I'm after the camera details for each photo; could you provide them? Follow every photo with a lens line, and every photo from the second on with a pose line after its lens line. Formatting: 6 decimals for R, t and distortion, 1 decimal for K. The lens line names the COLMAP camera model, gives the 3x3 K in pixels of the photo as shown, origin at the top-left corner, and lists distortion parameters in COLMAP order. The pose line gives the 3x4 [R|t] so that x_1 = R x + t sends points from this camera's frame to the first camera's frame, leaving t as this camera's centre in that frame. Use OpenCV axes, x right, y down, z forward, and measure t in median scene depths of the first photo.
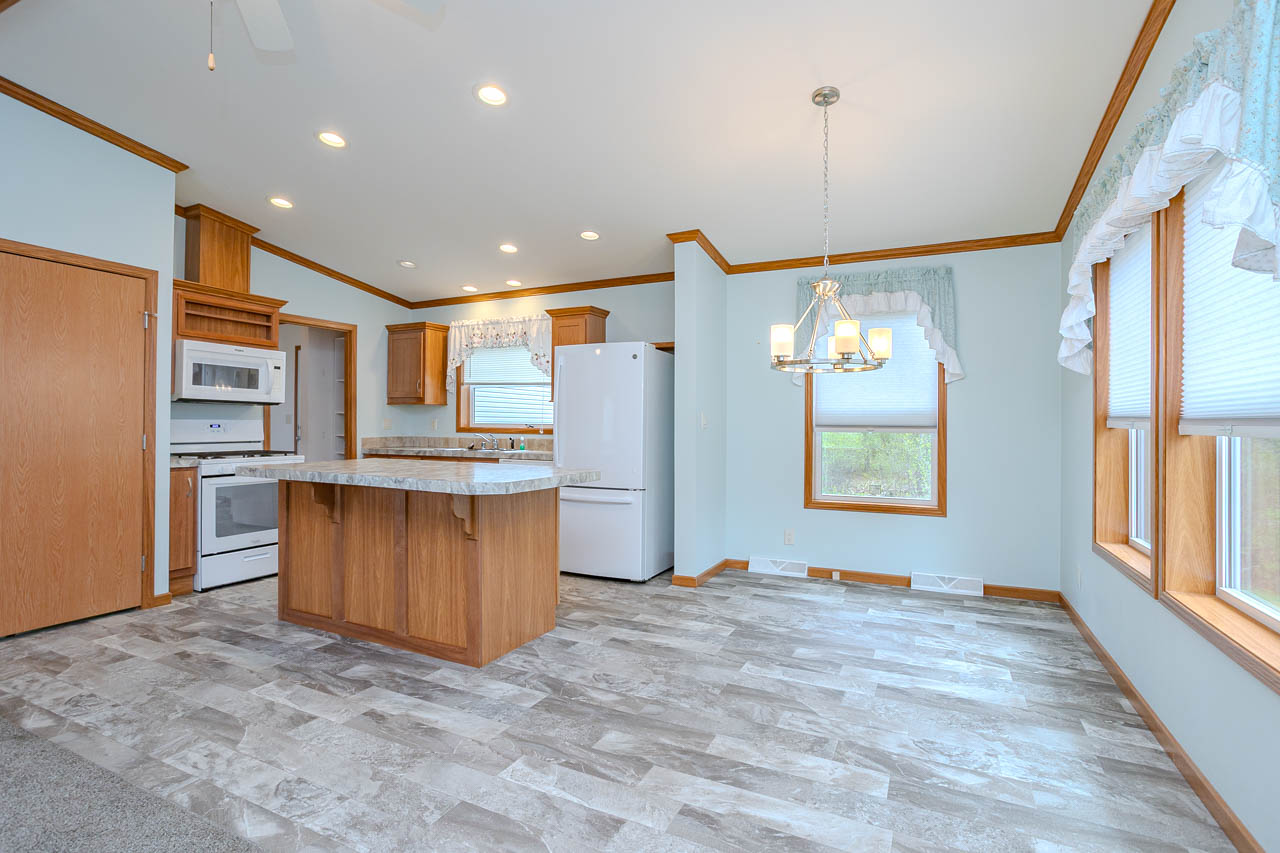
lens RADIAL K [[615.6, 0, 639.3], [0, 615.6, 418.7], [0, 0, 1]] dist [-0.035461, 0.019254]
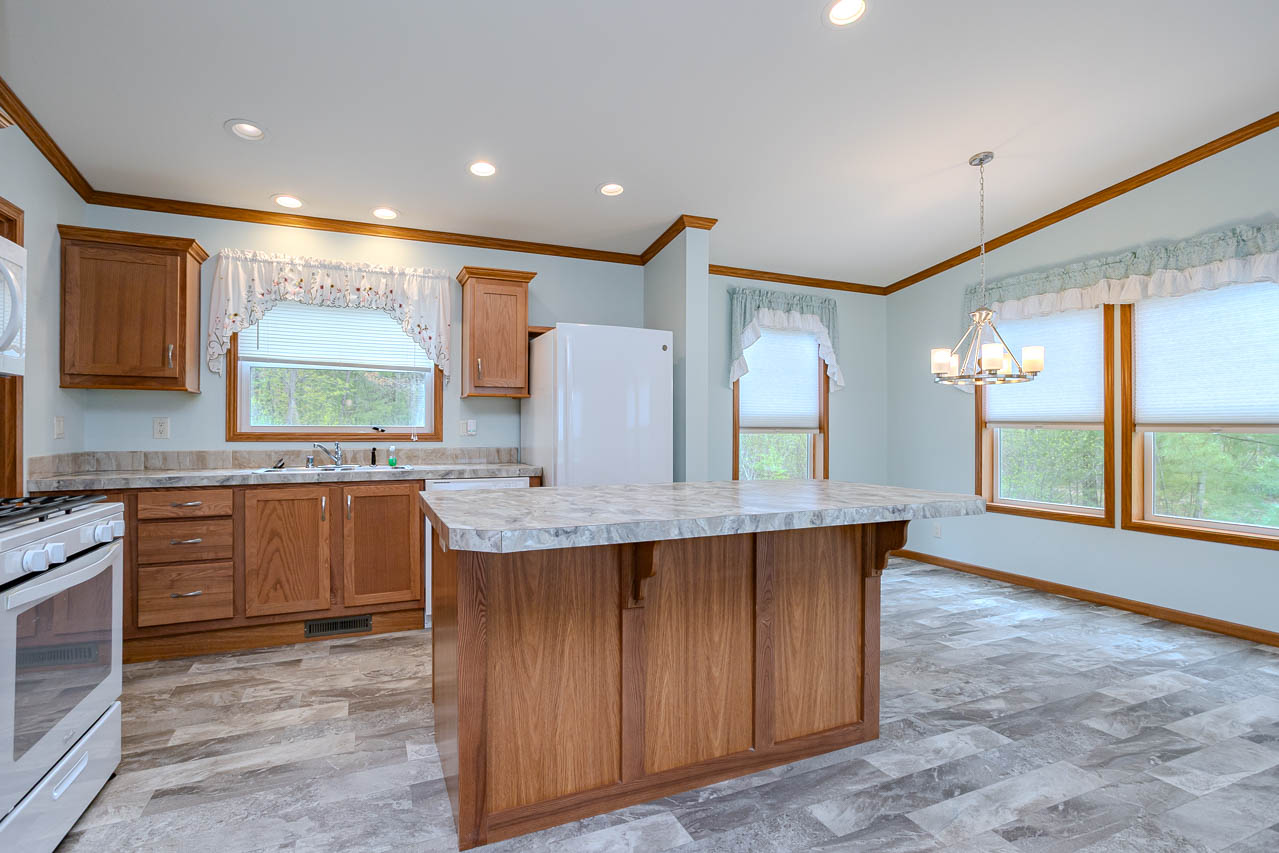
lens RADIAL K [[615.1, 0, 631.9], [0, 615.1, 425.4], [0, 0, 1]] dist [-0.035461, 0.019254]
pose [[0.645880, -0.002888, 0.763434, -1.023969], [-0.004985, 0.999956, 0.008000, 0.000953], [-0.763423, -0.008973, 0.645837, 0.714918]]
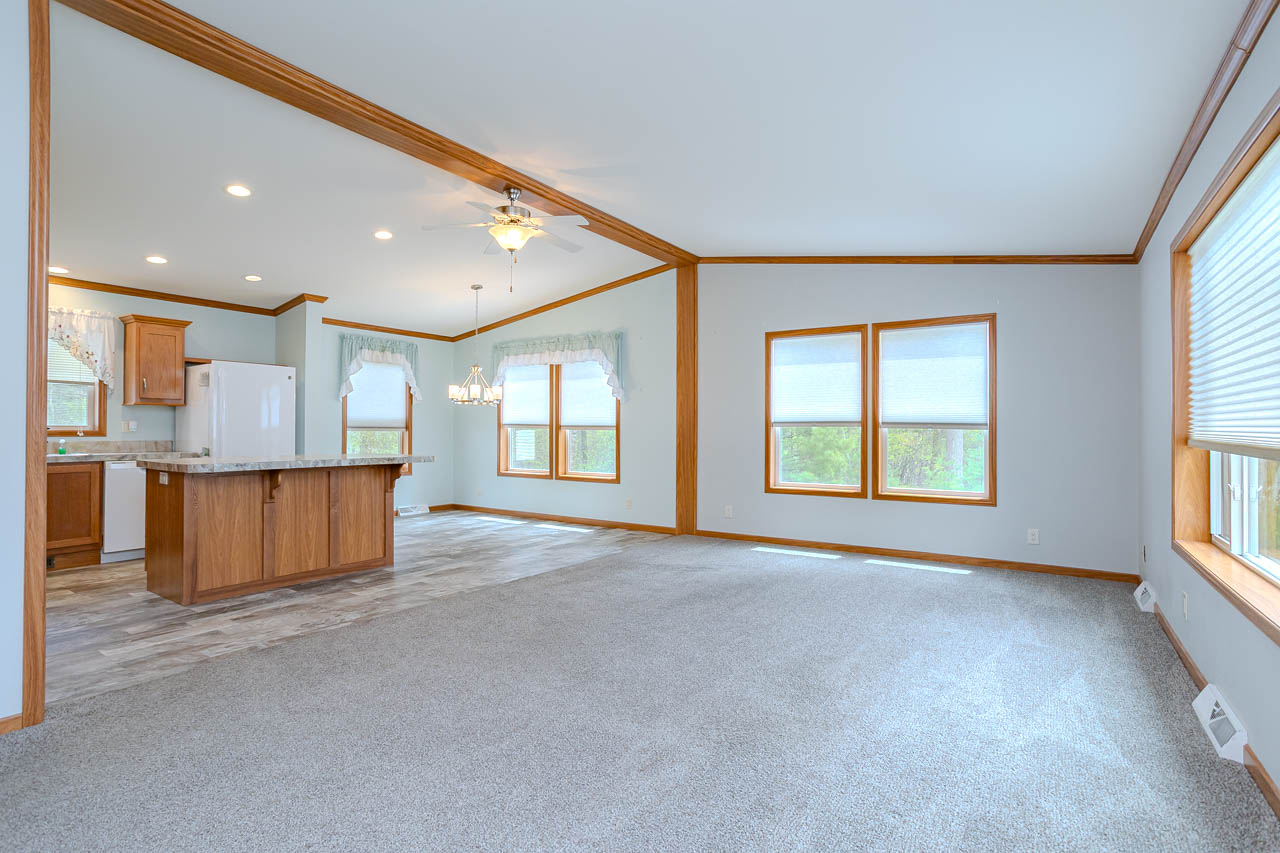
lens RADIAL K [[615.6, 0, 635.7], [0, 615.6, 421.8], [0, 0, 1]] dist [-0.035461, 0.019254]
pose [[0.146047, 0.005854, 0.989260, -1.845523], [-0.010516, 0.999935, -0.004364, -0.004389], [-0.989222, -0.009766, 0.146099, 0.049545]]
